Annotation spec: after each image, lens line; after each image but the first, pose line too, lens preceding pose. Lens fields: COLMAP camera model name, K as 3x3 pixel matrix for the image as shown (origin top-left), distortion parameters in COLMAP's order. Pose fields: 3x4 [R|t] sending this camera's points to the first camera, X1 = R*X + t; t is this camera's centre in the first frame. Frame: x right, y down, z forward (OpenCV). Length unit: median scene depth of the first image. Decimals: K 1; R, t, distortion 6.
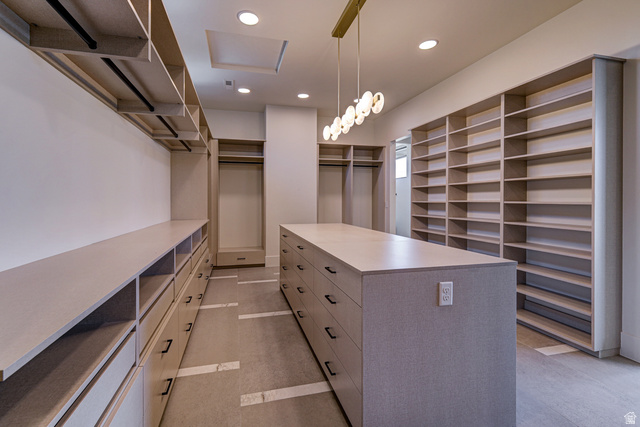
lens RADIAL K [[285.0, 0, 321.4], [0, 285.0, 205.8], [0, 0, 1]] dist [-0.000414, -0.000102]
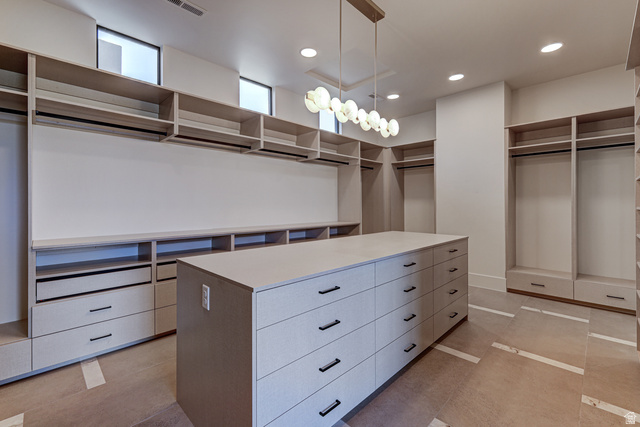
lens RADIAL K [[285.0, 0, 321.4], [0, 285.0, 205.8], [0, 0, 1]] dist [-0.000414, -0.000102]
pose [[0.502754, 0.003104, -0.864424, 0.403107], [-0.017779, 0.999819, -0.006750, -0.005393], [0.864247, 0.018762, 0.502718, 0.236268]]
